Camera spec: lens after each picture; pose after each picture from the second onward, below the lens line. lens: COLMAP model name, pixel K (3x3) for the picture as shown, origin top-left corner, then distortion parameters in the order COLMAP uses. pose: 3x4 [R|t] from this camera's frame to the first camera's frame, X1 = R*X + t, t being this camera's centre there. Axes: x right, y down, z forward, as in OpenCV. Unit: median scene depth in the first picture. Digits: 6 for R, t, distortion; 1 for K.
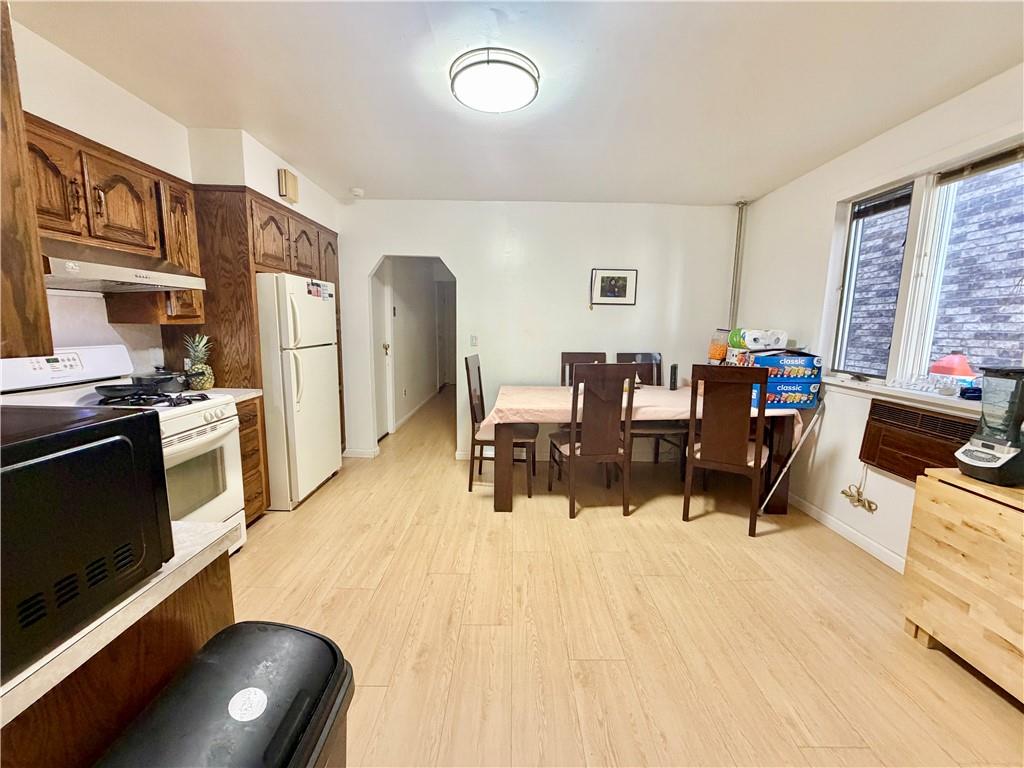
lens RADIAL K [[407.8, 0, 511.9], [0, 407.8, 383.1], [0, 0, 1]] dist [-0.002925, 0.000400]
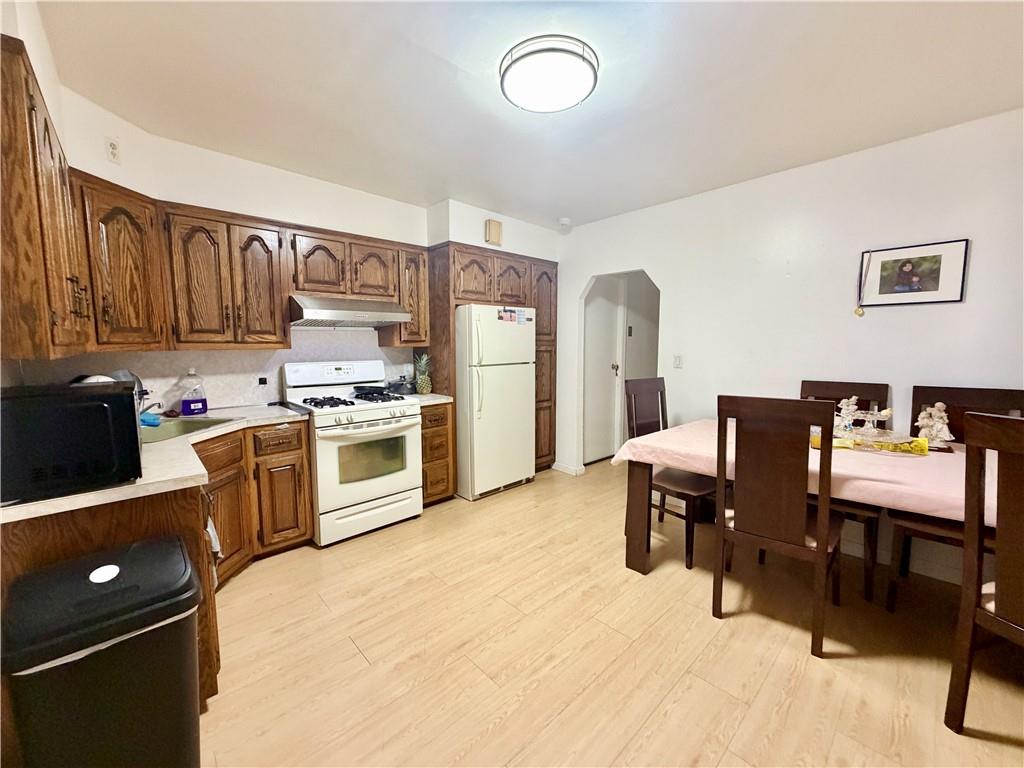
lens RADIAL K [[407.8, 0, 509.9], [0, 407.8, 382.7], [0, 0, 1]] dist [-0.002925, 0.000400]
pose [[0.684358, 0.049114, -0.727490, 0.425814], [-0.088389, 0.995959, -0.015910, -0.025543], [0.723769, 0.075190, 0.685934, 0.261328]]
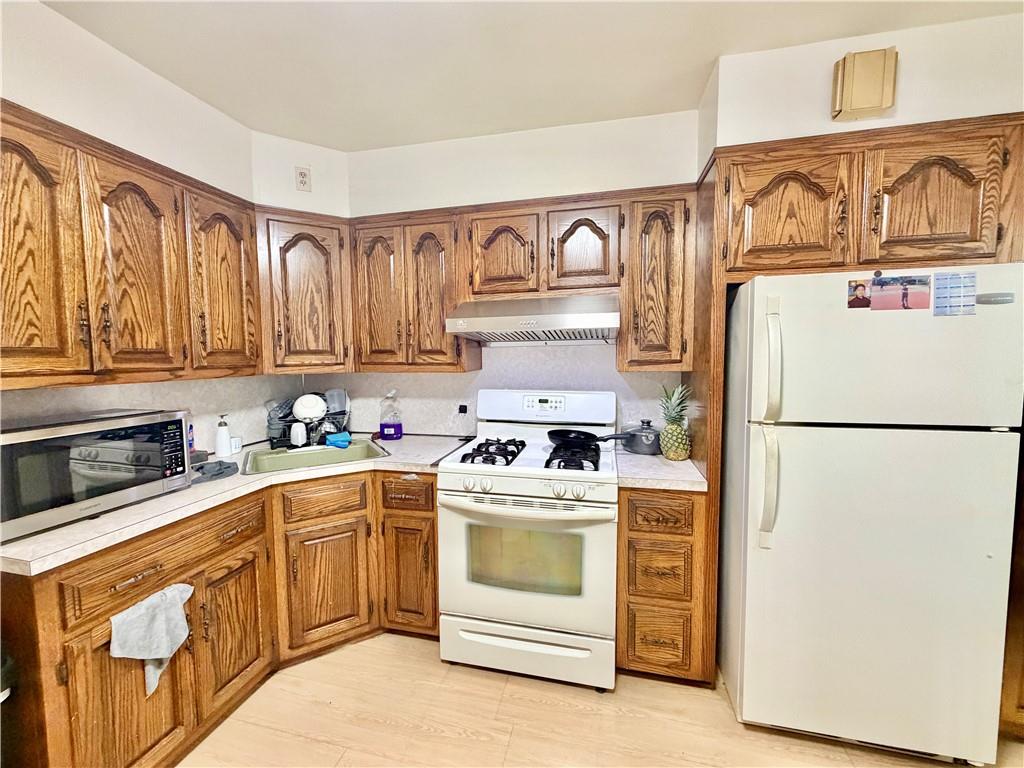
lens RADIAL K [[407.8, 0, 506.6], [0, 407.8, 384.5], [0, 0, 1]] dist [-0.002925, 0.000400]
pose [[-0.232697, 0.048518, -0.971338, 0.024209], [-0.137630, 0.987061, 0.082274, -0.134595], [0.962762, 0.152830, -0.223008, 0.836357]]
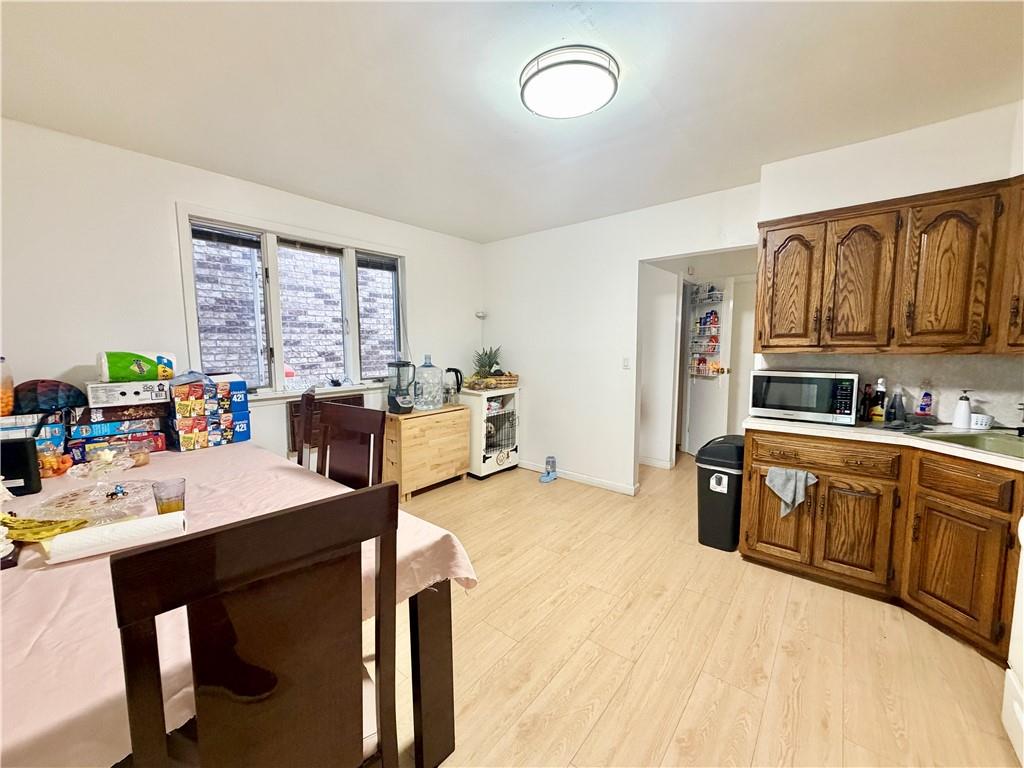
lens RADIAL K [[407.8, 0, 508.9], [0, 407.8, 382.6], [0, 0, 1]] dist [-0.002925, 0.000400]
pose [[-0.776462, -0.071979, 0.626040, -0.397929], [0.084247, 0.972680, 0.216323, -0.214815], [-0.624508, 0.220708, -0.749185, 1.367948]]
